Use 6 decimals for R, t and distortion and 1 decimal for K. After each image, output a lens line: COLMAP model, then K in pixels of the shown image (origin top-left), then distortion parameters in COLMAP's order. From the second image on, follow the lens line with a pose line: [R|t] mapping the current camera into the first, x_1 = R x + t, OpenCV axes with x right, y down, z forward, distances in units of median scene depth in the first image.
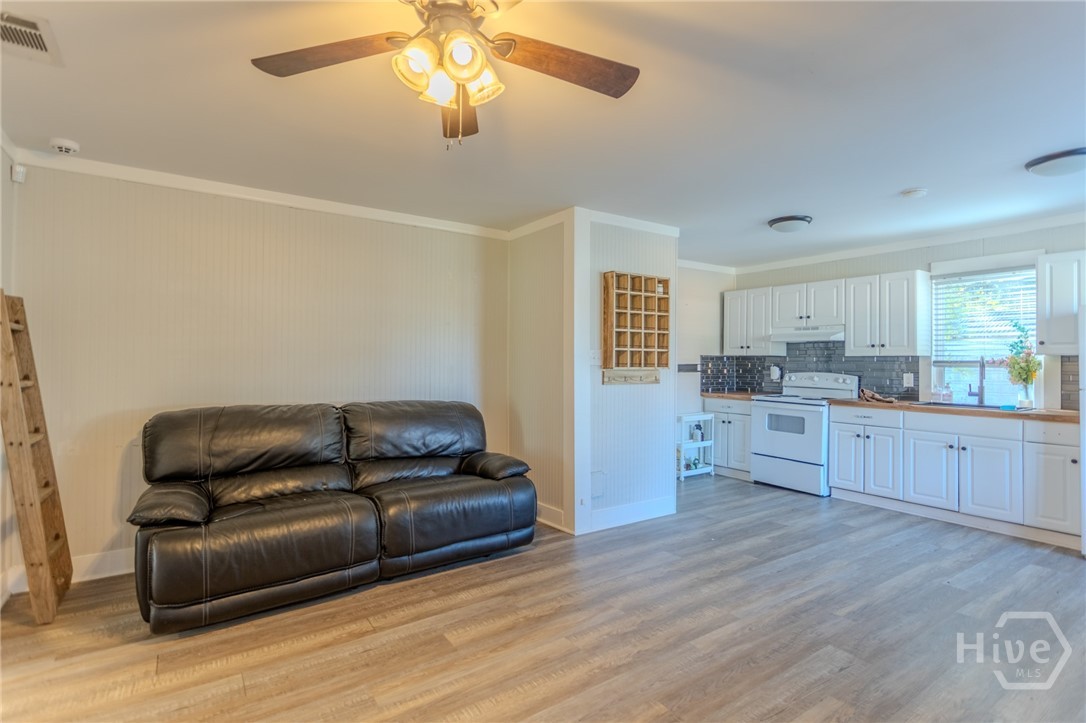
lens RADIAL K [[521.6, 0, 538.2], [0, 521.6, 359.0], [0, 0, 1]] dist [0.000435, 0.000025]
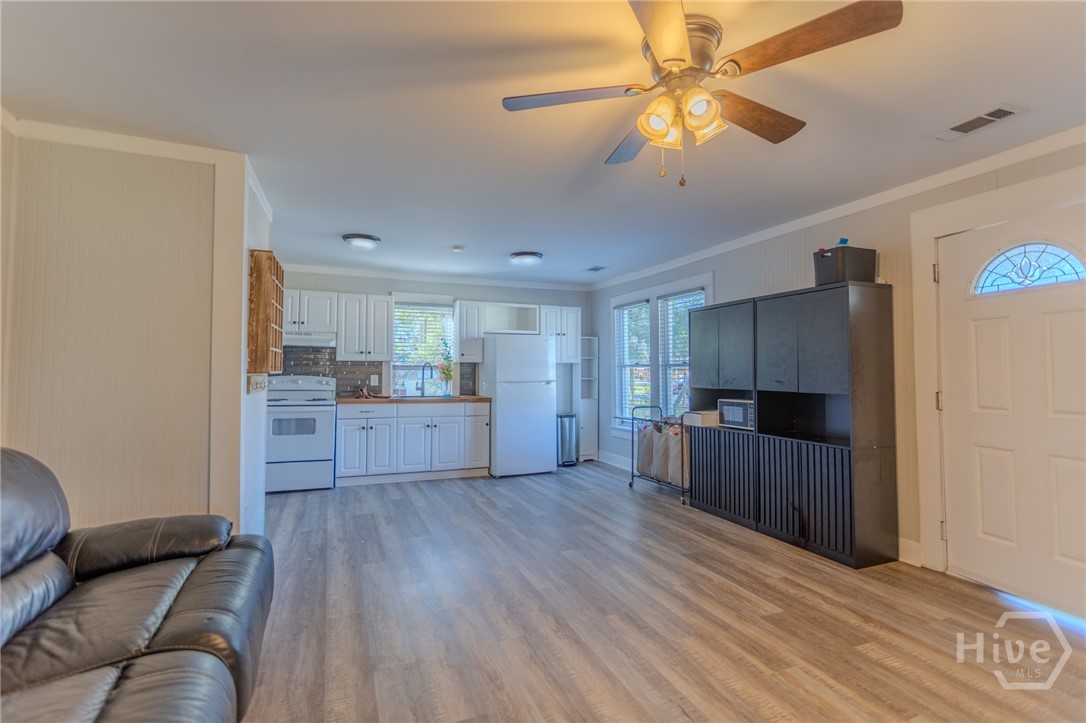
lens RADIAL K [[521.6, 0, 538.2], [0, 521.6, 359.0], [0, 0, 1]] dist [0.000435, 0.000025]
pose [[0.193902, 0.017545, 0.980864, -0.498827], [-0.009451, 0.999827, -0.016016, 0.005560], [-0.980975, -0.006165, 0.194034, 0.398542]]
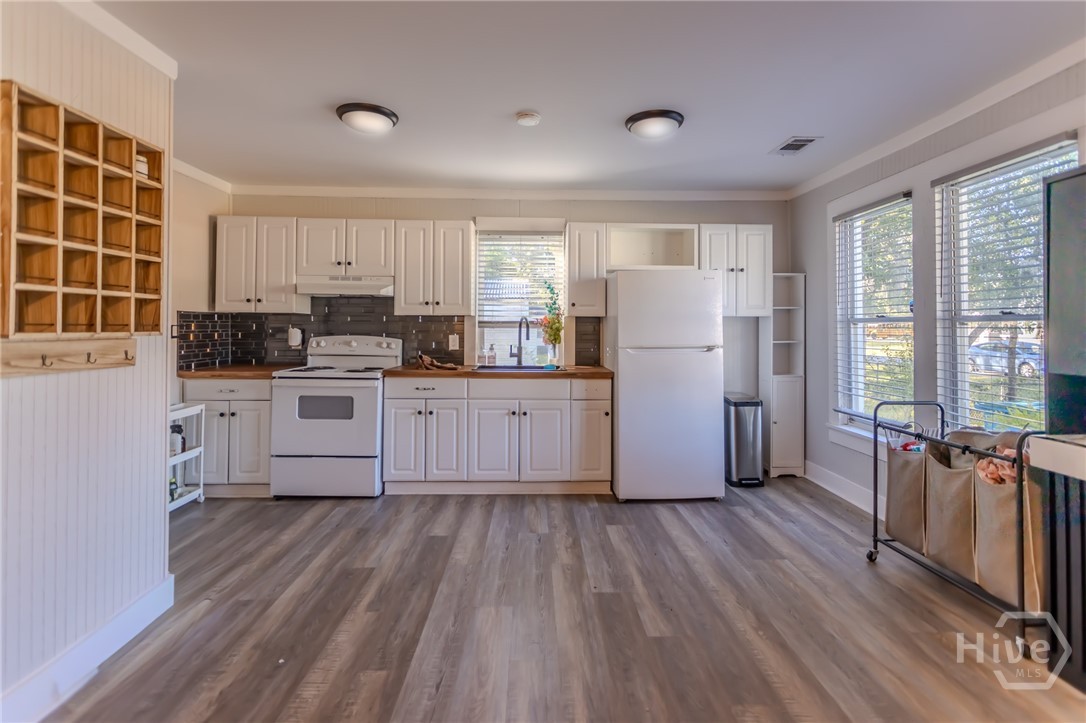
lens RADIAL K [[523.7, 0, 542.6], [0, 523.7, 323.0], [0, 0, 1]] dist [0.001637, 0.000807]
pose [[0.533318, 0.002019, 0.845912, 0.024525], [-0.006298, 0.999979, 0.001584, 0.004630], [-0.845891, -0.006173, 0.533320, 0.421237]]
